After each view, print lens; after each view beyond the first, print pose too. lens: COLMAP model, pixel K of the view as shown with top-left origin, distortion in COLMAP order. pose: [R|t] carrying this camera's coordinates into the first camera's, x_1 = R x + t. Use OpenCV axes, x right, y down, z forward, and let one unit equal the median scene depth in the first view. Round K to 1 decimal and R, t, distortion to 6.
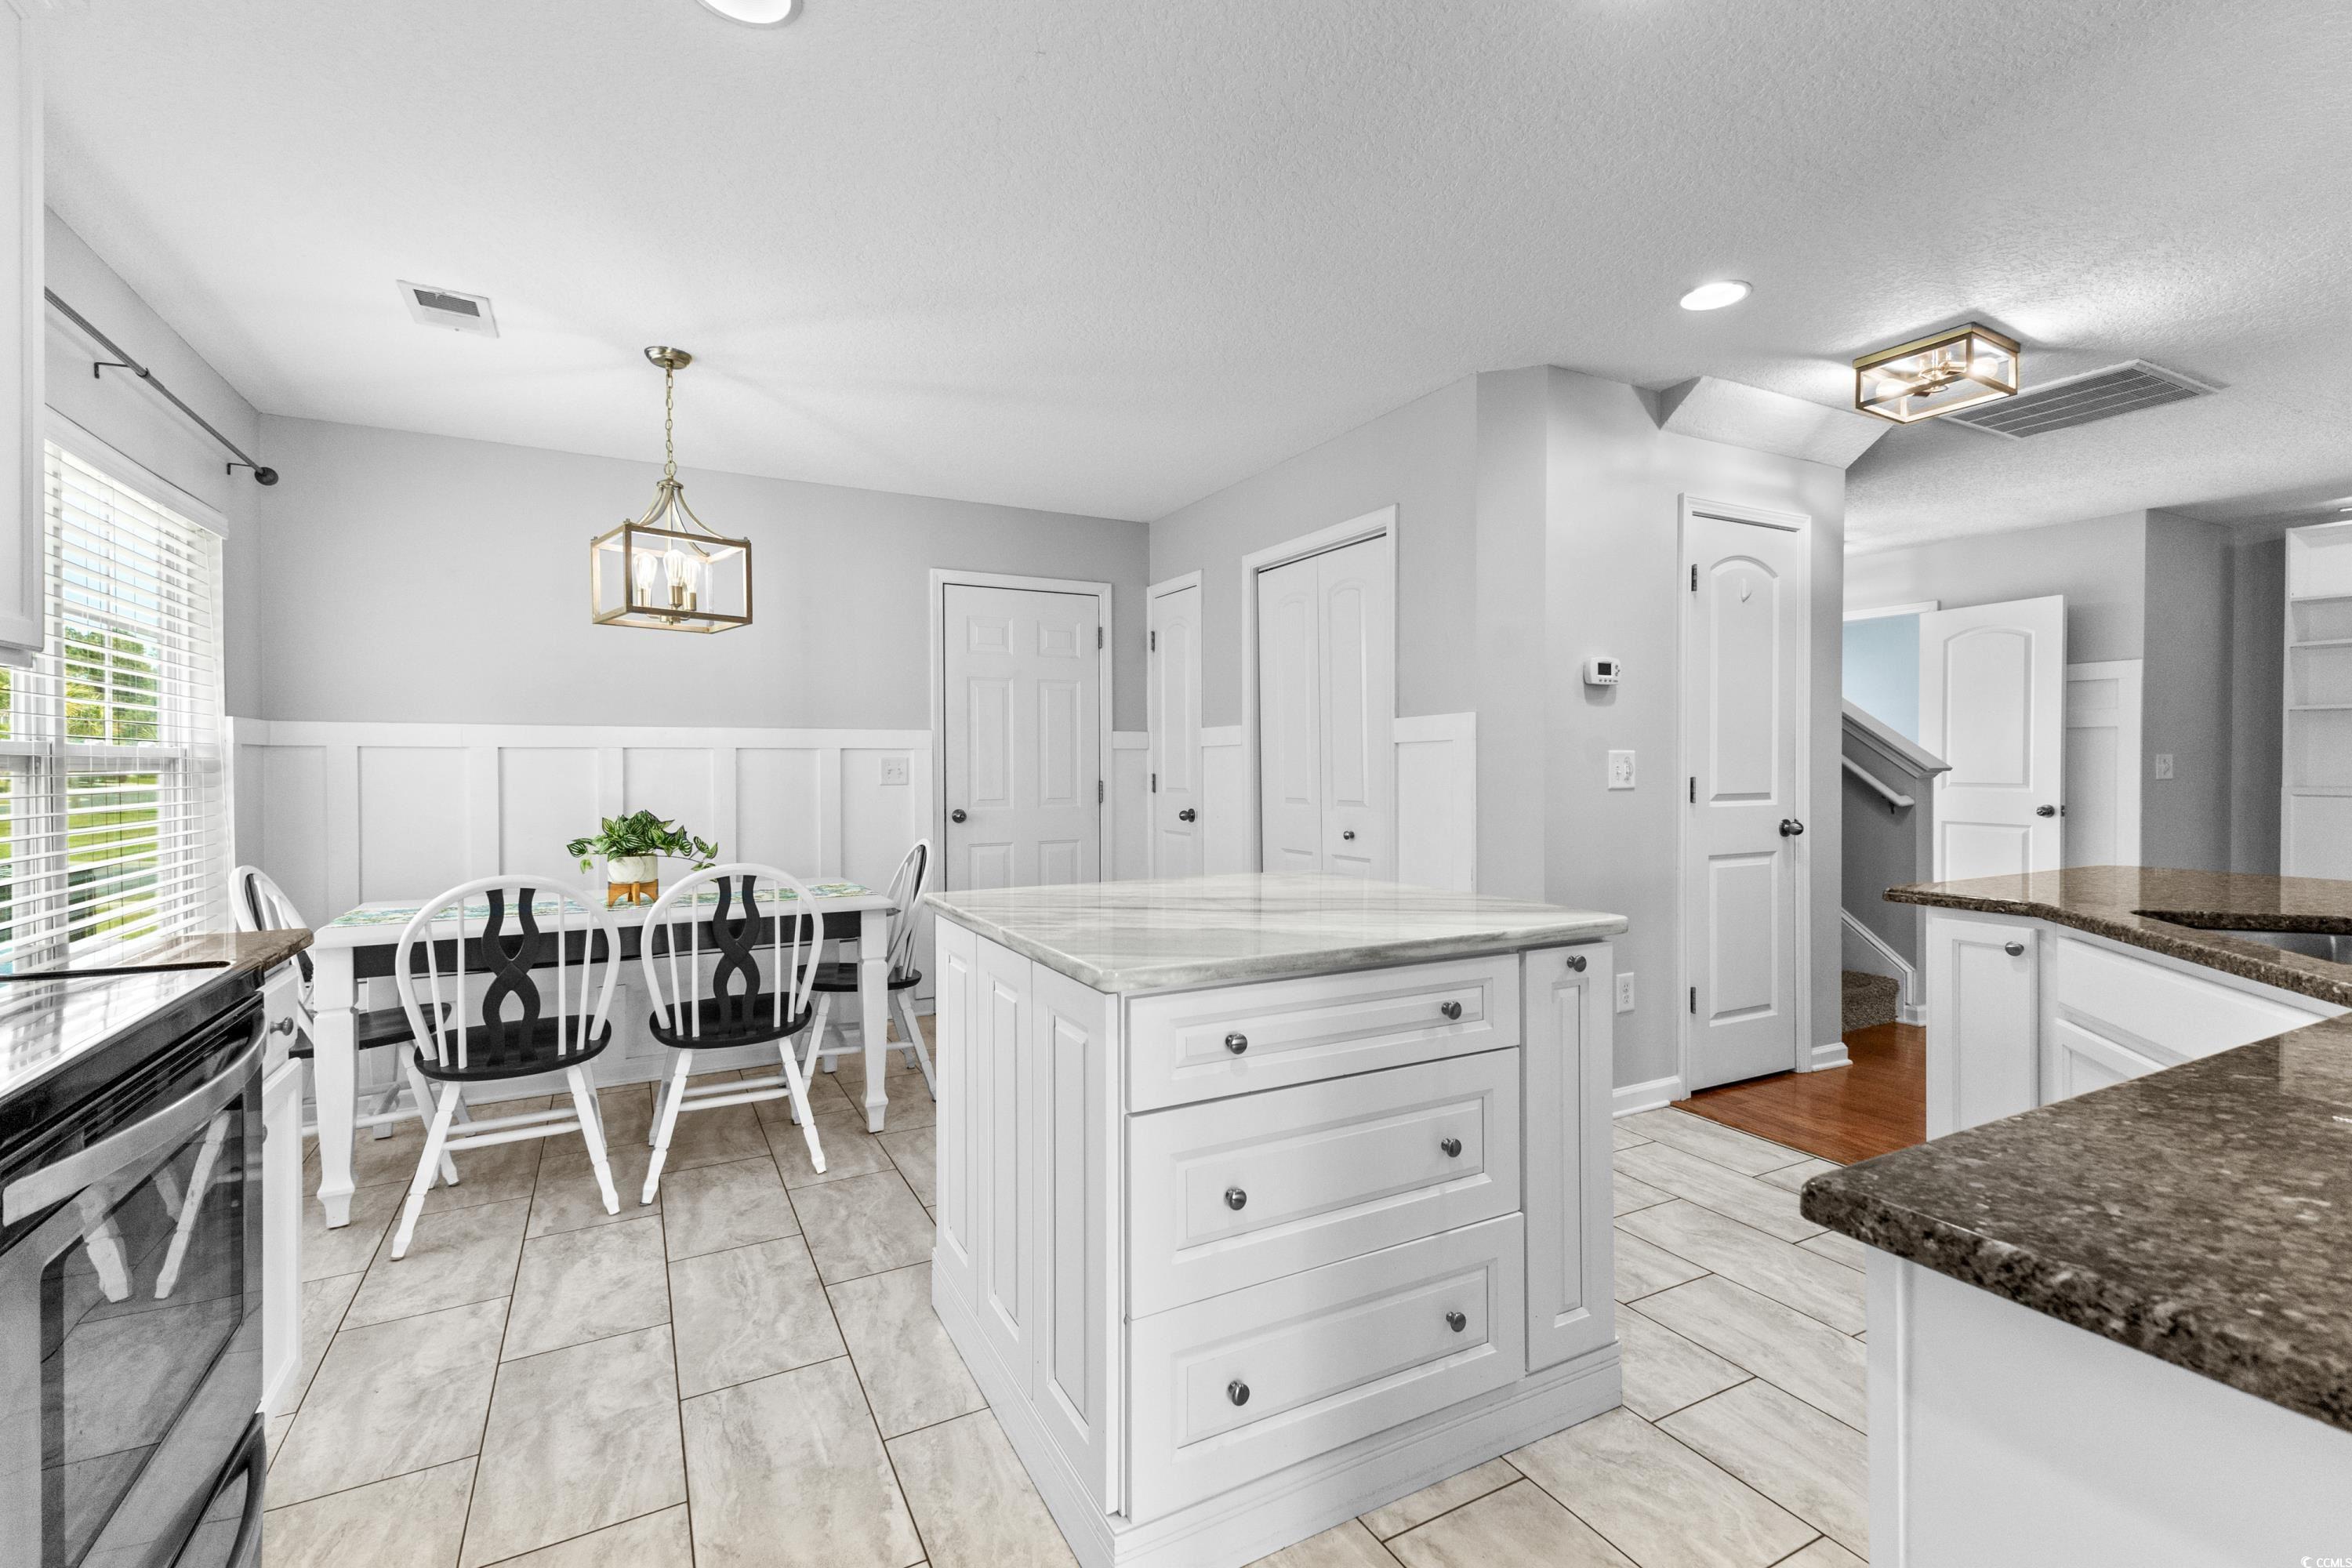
lens RADIAL K [[1041.8, 0, 1174.7], [0, 1041.8, 770.1], [0, 0, 1]] dist [0.014817, -0.001225]
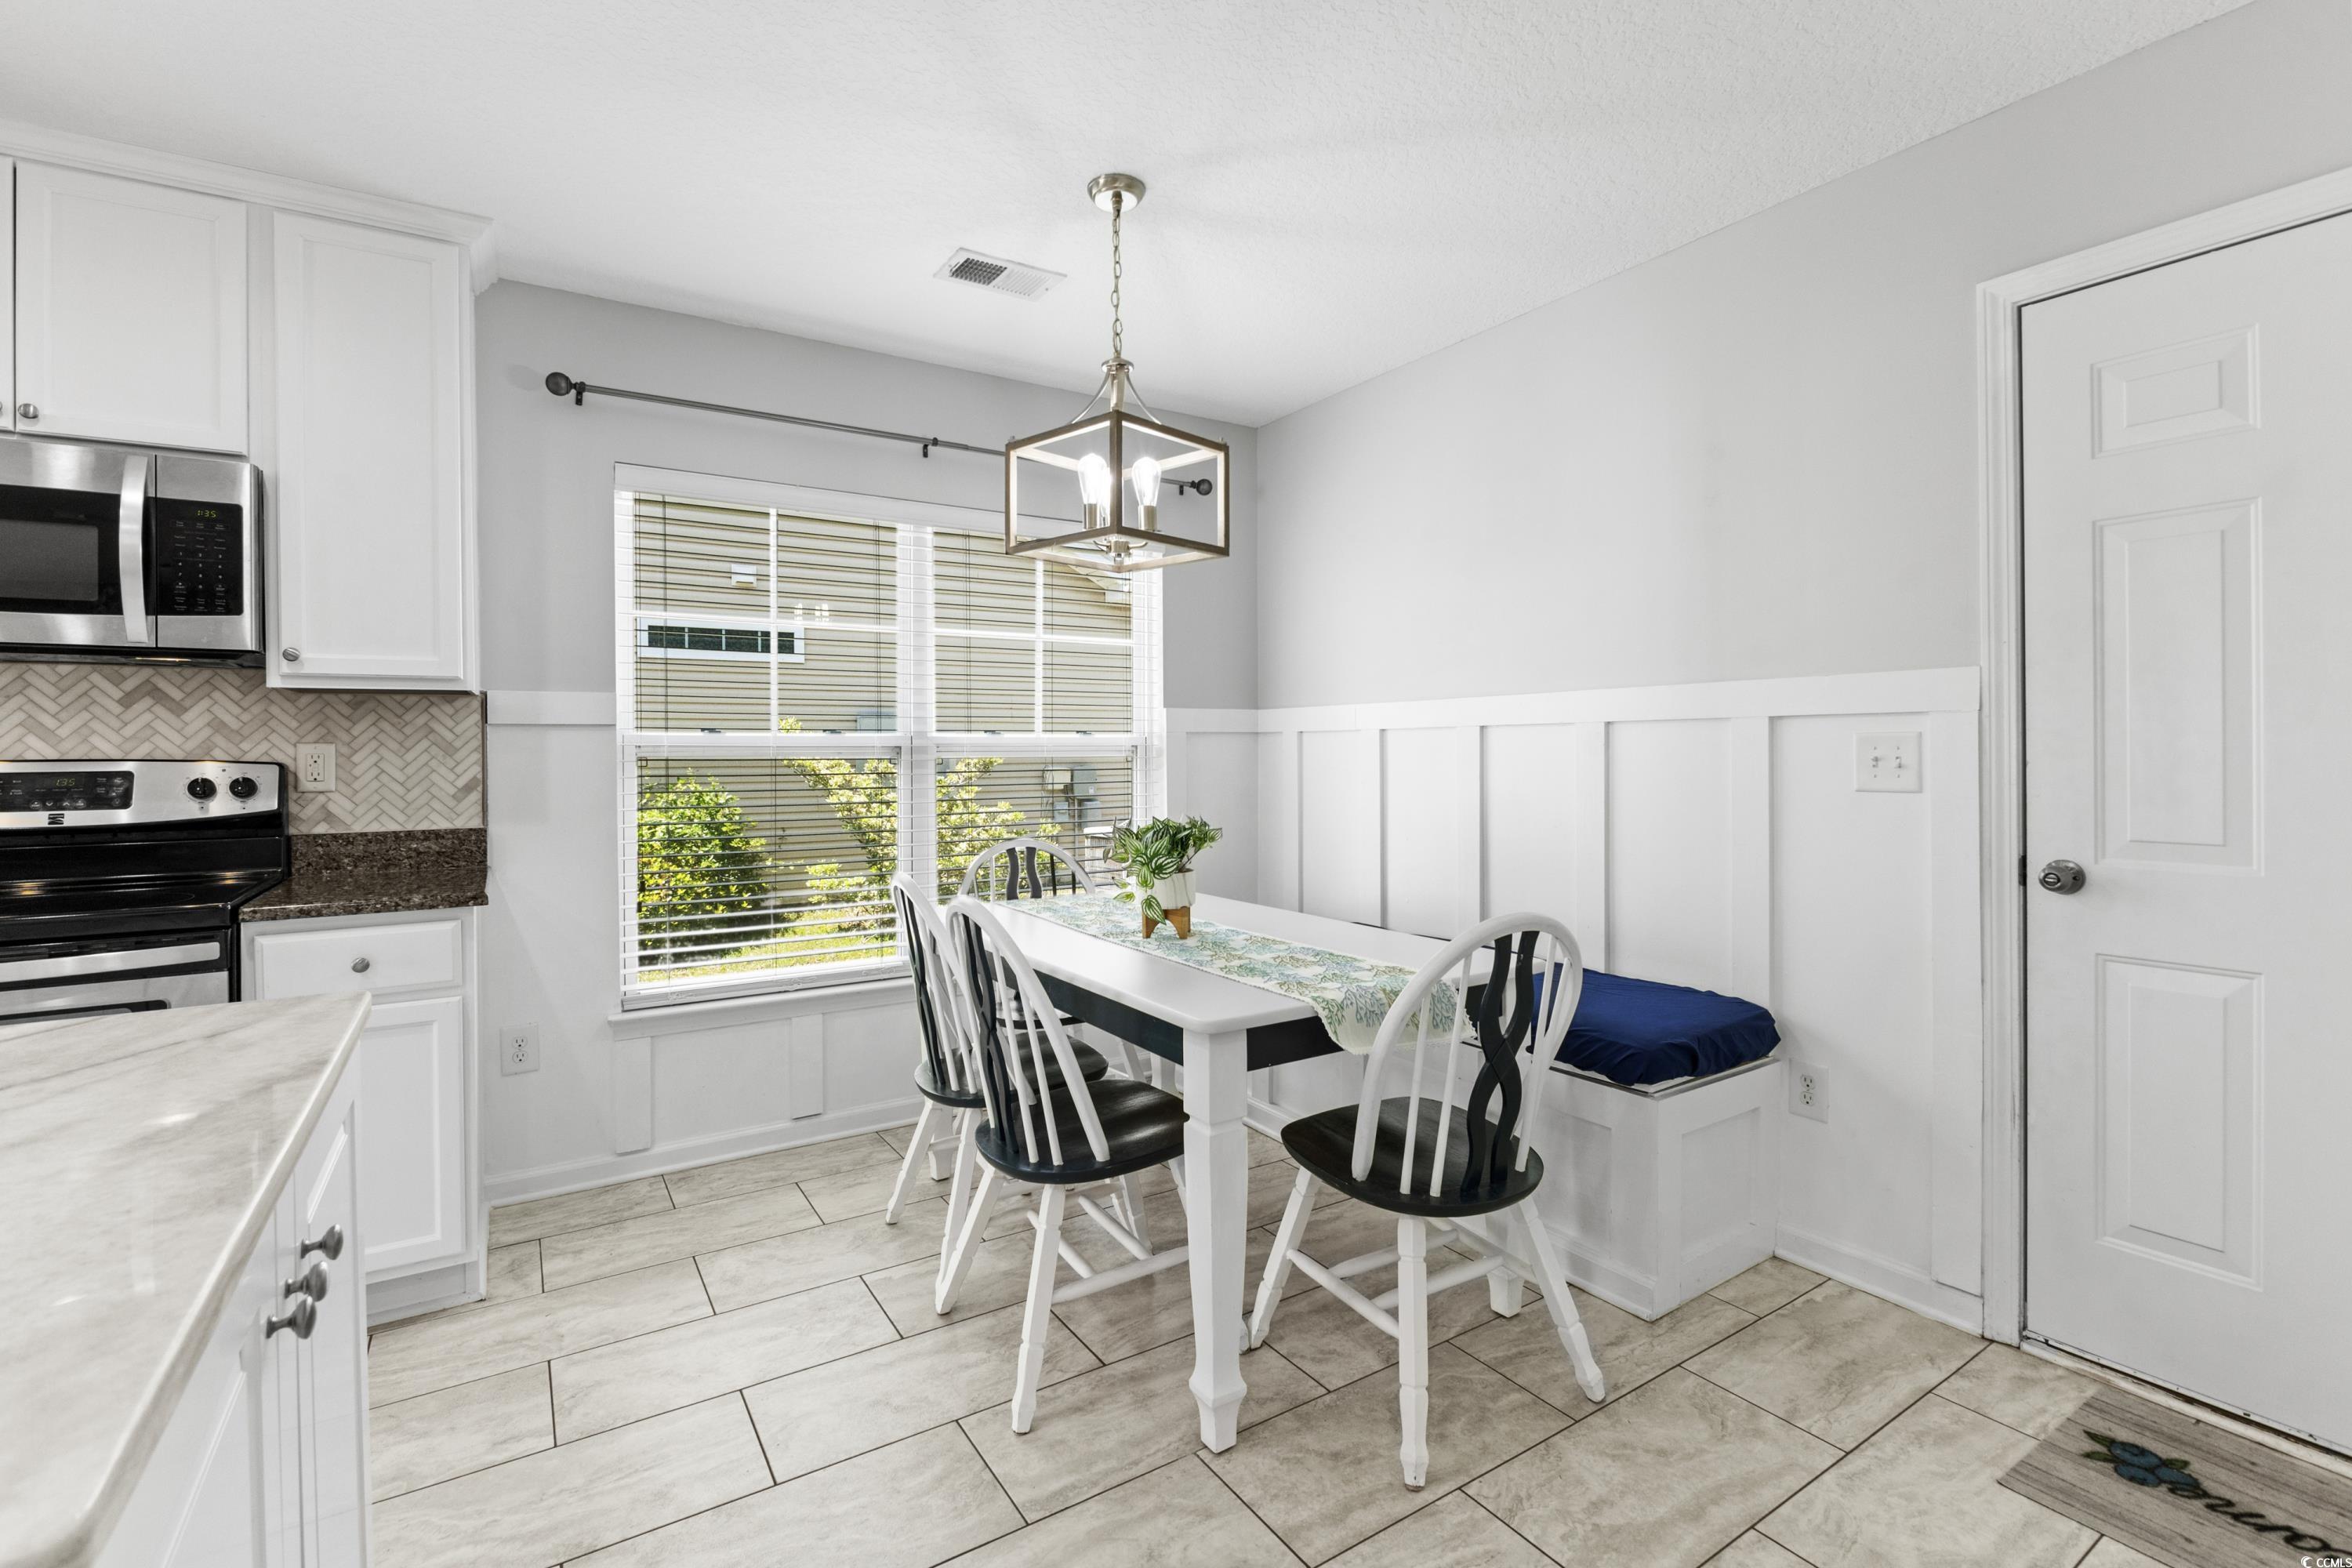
lens RADIAL K [[1060.9, 0, 1173.6], [0, 1060.9, 759.4], [0, 0, 1]] dist [-0.003327, 0.000573]
pose [[0.083185, 0.008416, -0.996499, 0.210008], [0.000080, 0.999964, 0.008452, -0.004947], [0.996534, -0.000783, 0.083181, 0.802792]]
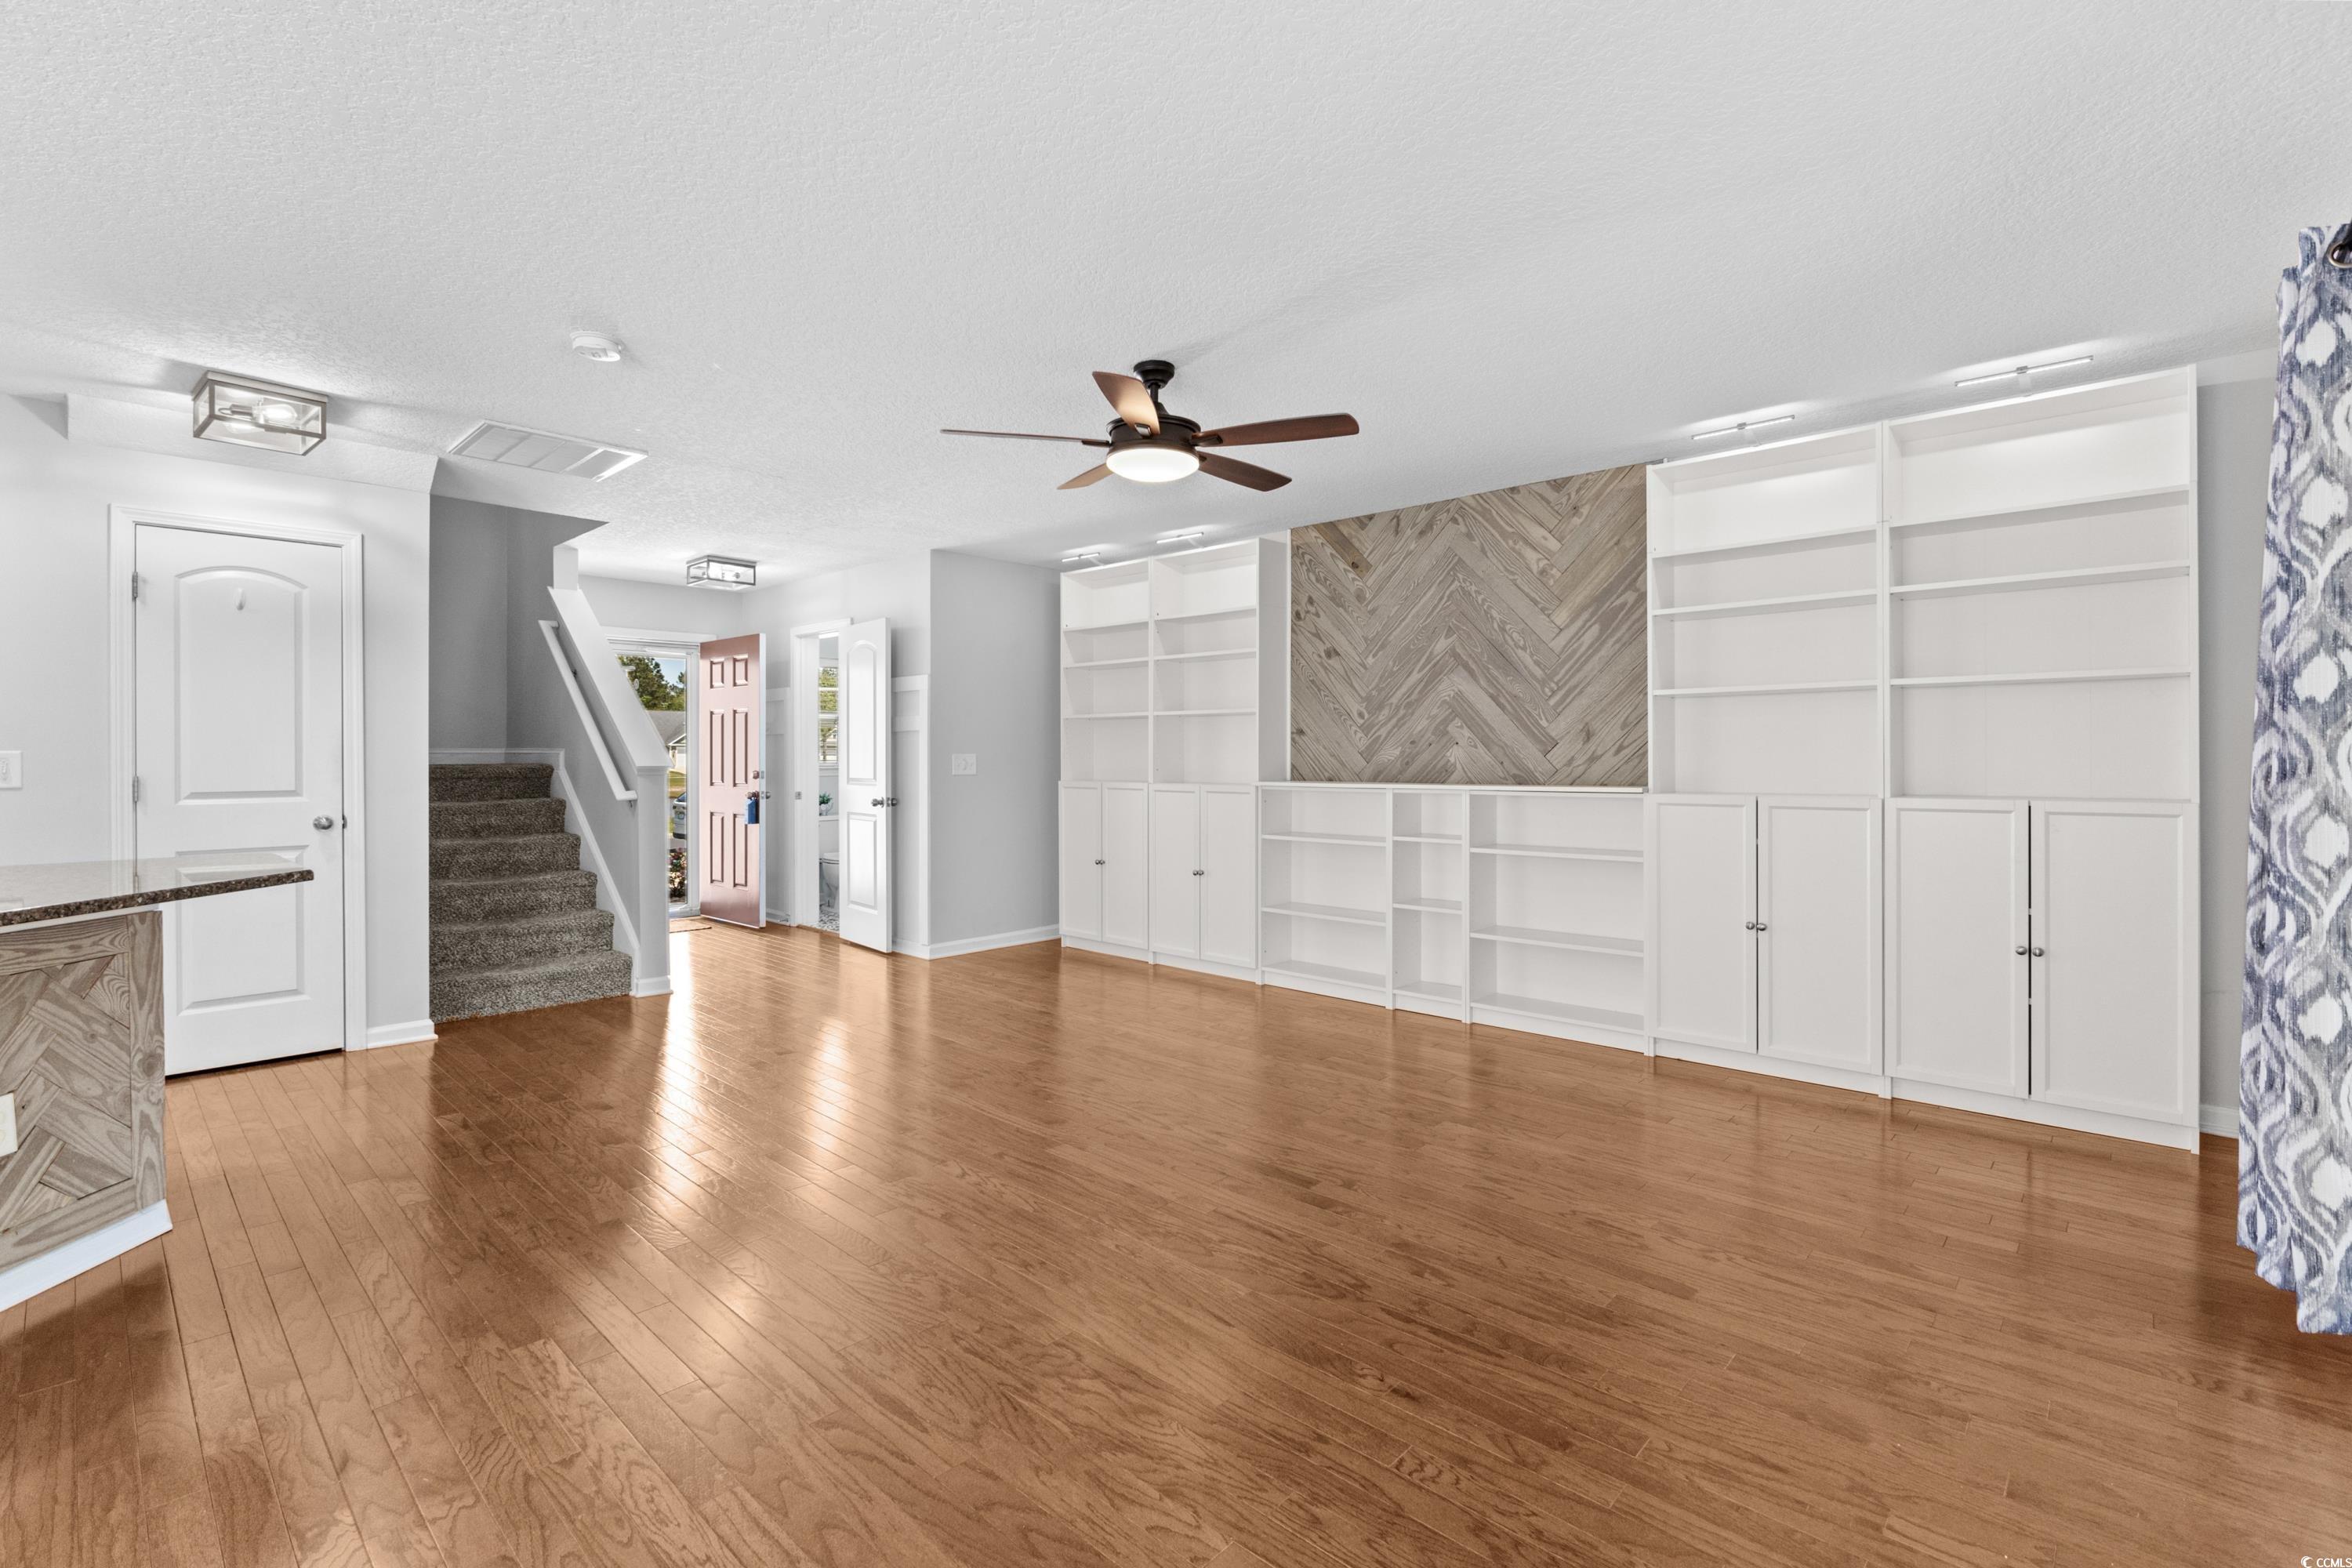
lens RADIAL K [[1060.9, 0, 1160.5], [0, 1060.9, 755.6], [0, 0, 1]] dist [-0.003327, 0.000573]
pose [[0.950188, 0.002511, 0.311666, 1.060890], [0.000175, 0.999963, -0.008590, -0.003823], [-0.311676, 0.008216, 0.950153, -0.291521]]
